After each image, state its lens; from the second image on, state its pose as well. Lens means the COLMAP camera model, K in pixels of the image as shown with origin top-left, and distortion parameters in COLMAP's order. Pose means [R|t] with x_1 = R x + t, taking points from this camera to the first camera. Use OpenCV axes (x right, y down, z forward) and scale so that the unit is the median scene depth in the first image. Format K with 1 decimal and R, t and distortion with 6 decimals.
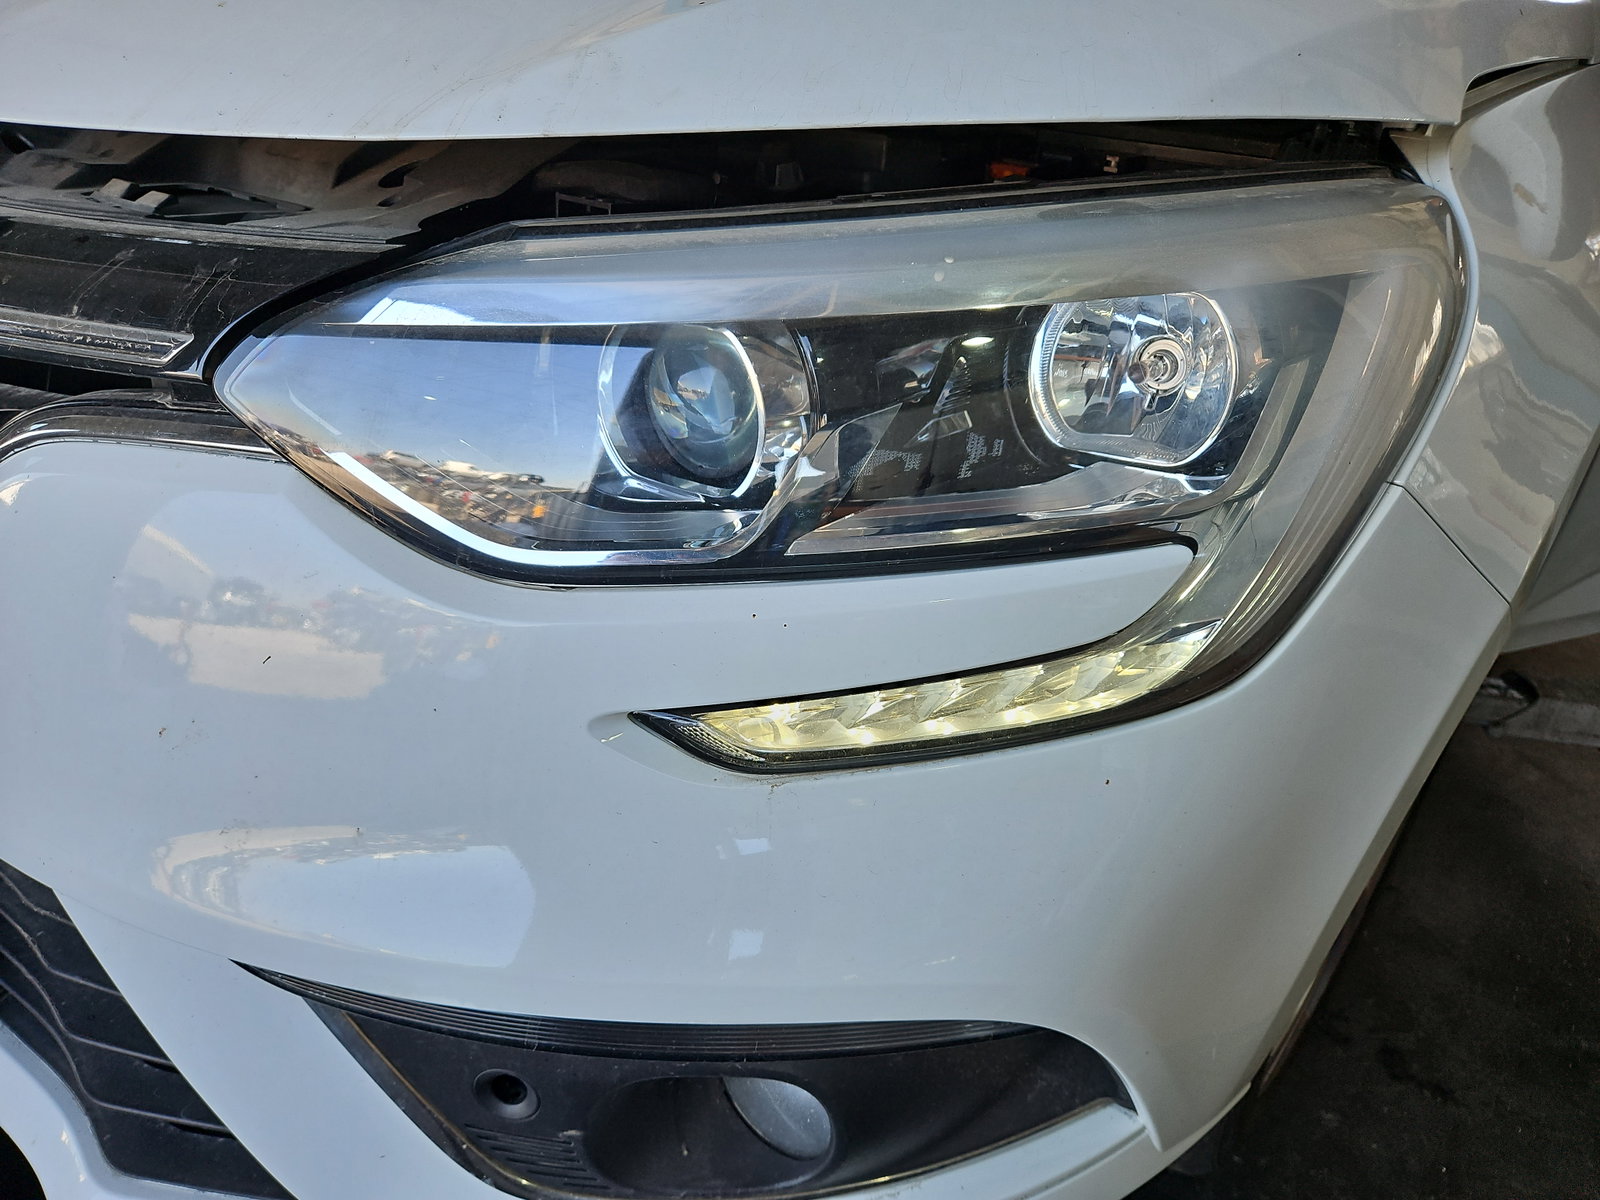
lens RADIAL K [[1086.7, 0, 803.6], [0, 1086.7, 611.1], [0, 0, 1]] dist [0.000854, -0.012450]
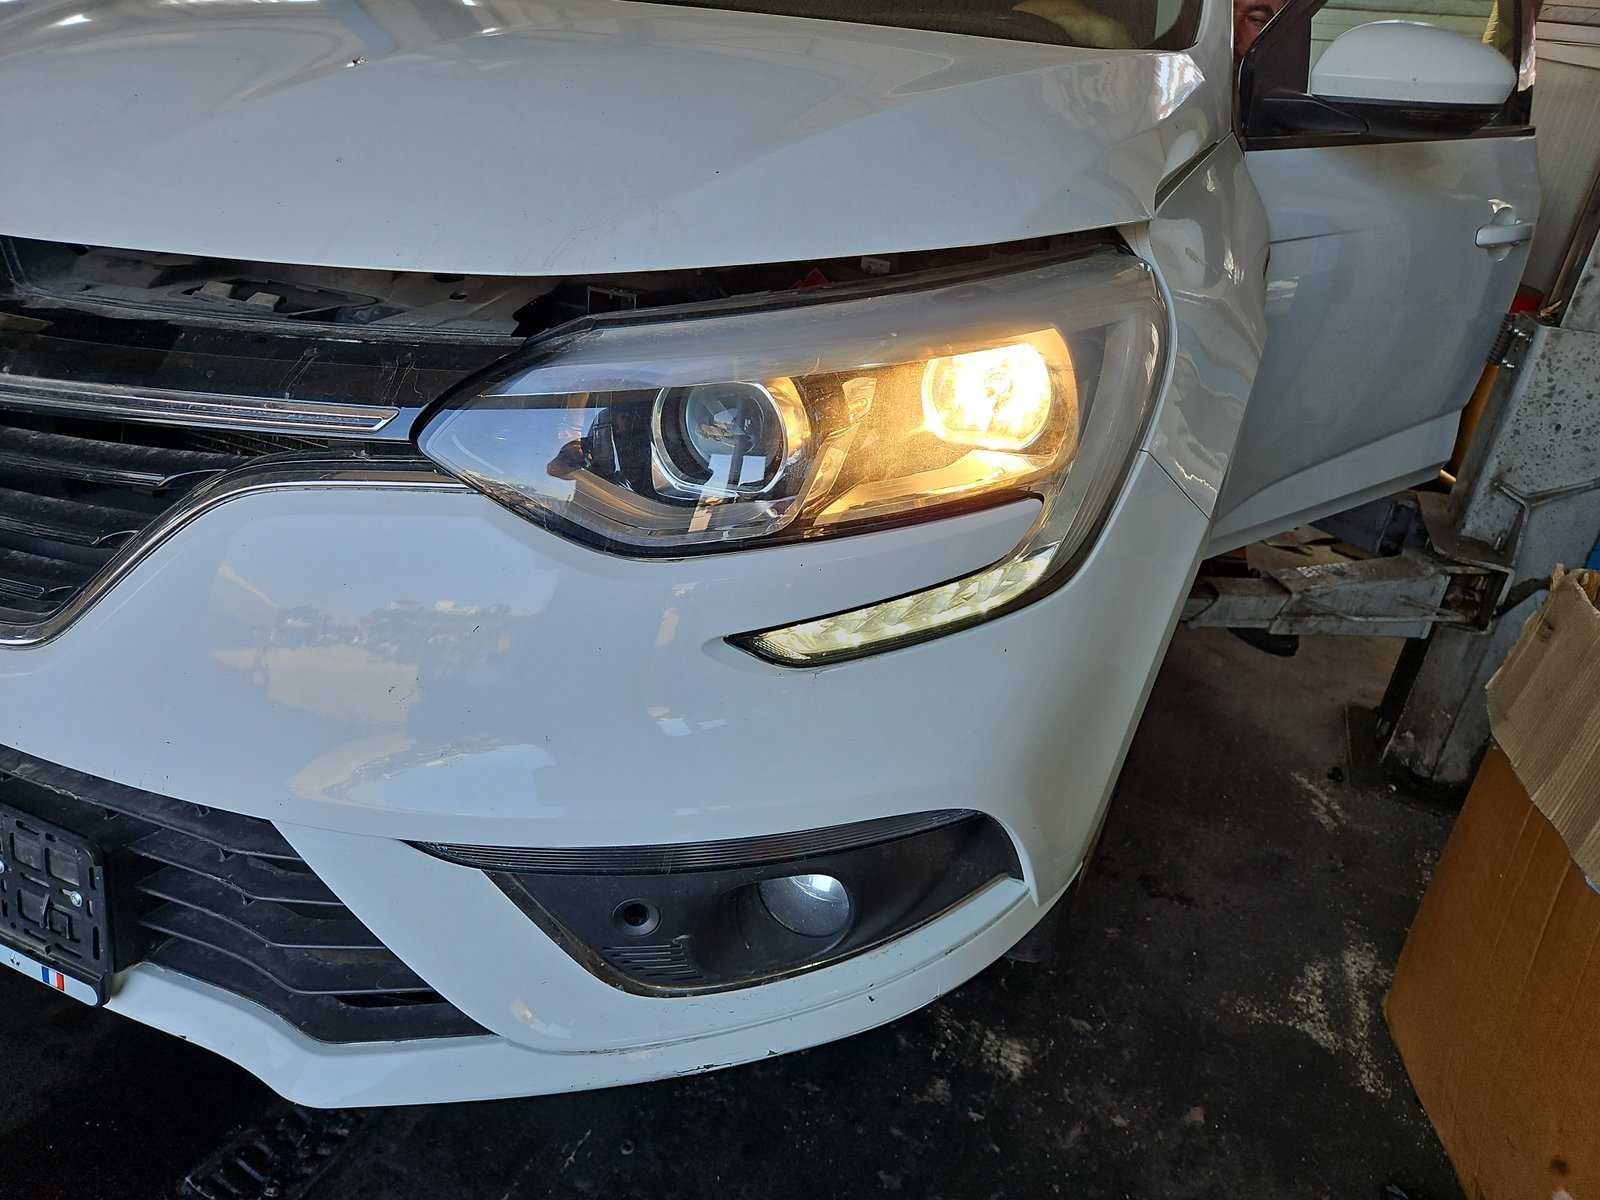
lens RADIAL K [[1086.7, 0, 797.3], [0, 1086.7, 591.4], [0, 0, 1]] dist [0.000854, -0.012450]
pose [[0.966585, -0.102600, 0.234919, -0.354272], [0.102233, 0.994665, 0.013775, 0.016309], [-0.235079, 0.010702, 0.971917, -0.447305]]
